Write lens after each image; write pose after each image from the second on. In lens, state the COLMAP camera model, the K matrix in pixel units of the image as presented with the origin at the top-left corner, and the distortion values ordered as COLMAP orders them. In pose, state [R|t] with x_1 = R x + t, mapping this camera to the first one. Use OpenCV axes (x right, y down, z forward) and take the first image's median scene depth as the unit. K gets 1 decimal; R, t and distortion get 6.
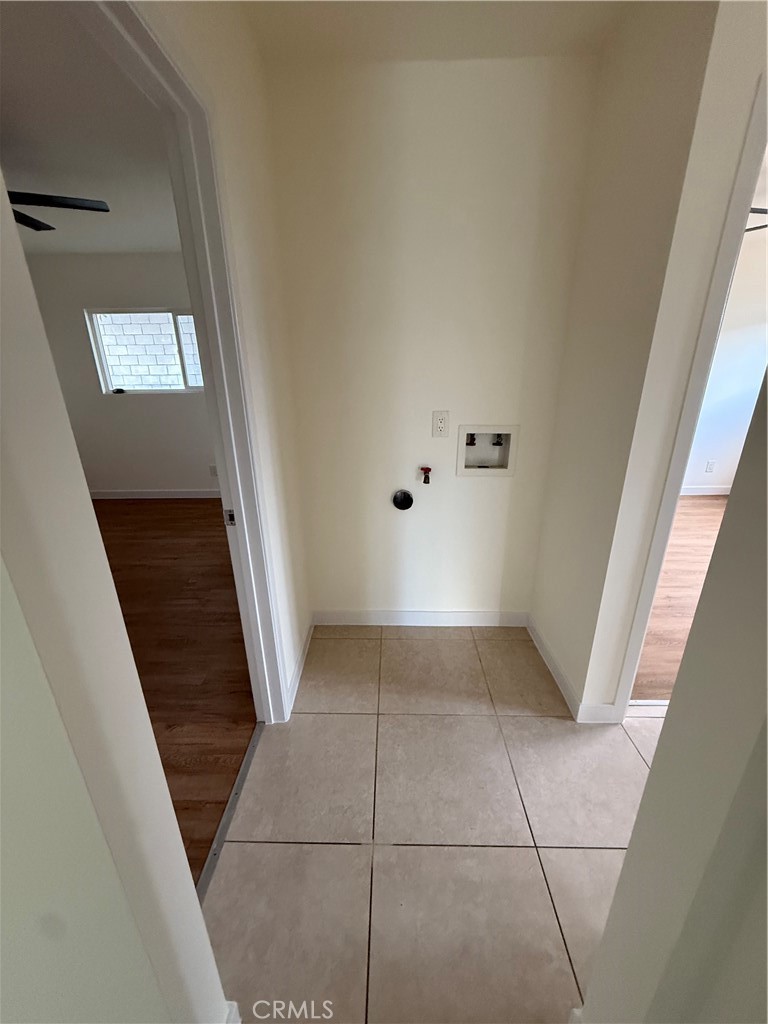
lens RADIAL K [[411.6, 0, 387.1], [0, 411.6, 509.3], [0, 0, 1]] dist [0.000837, 0.000323]
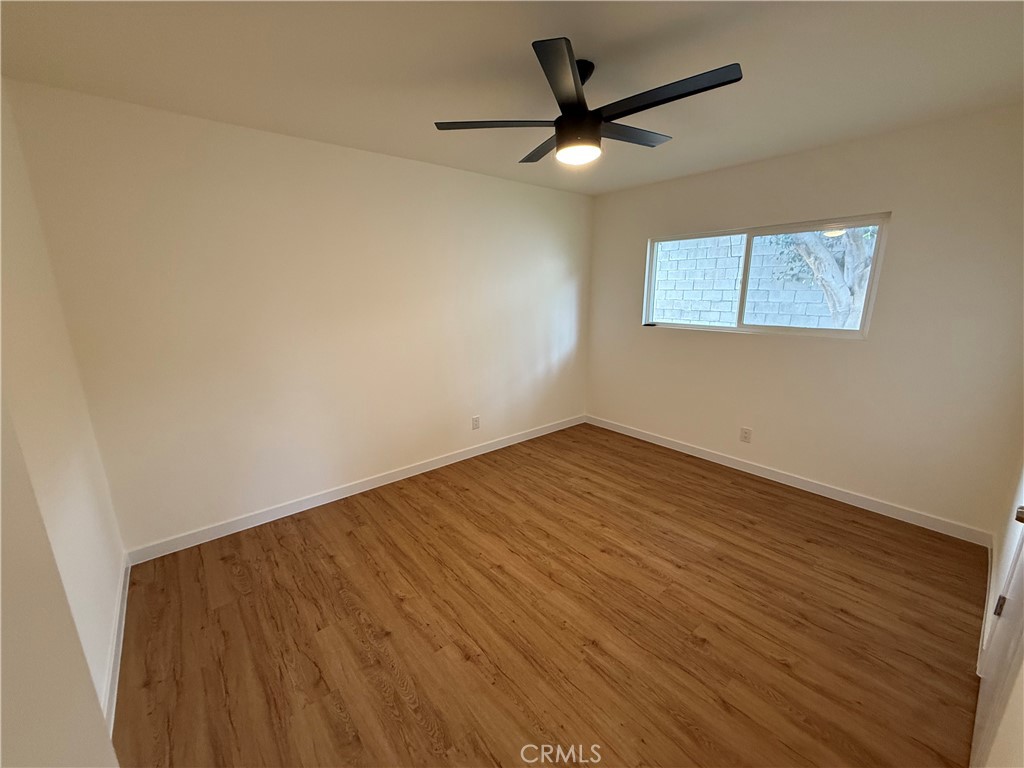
lens RADIAL K [[411.6, 0, 512.6], [0, 411.6, 387.3], [0, 0, 1]] dist [0.000837, 0.000323]
pose [[0.648569, 0.184219, -0.738527, -0.167532], [-0.252737, 0.967342, 0.019343, -0.088904], [0.717971, 0.174108, 0.673947, 0.186437]]
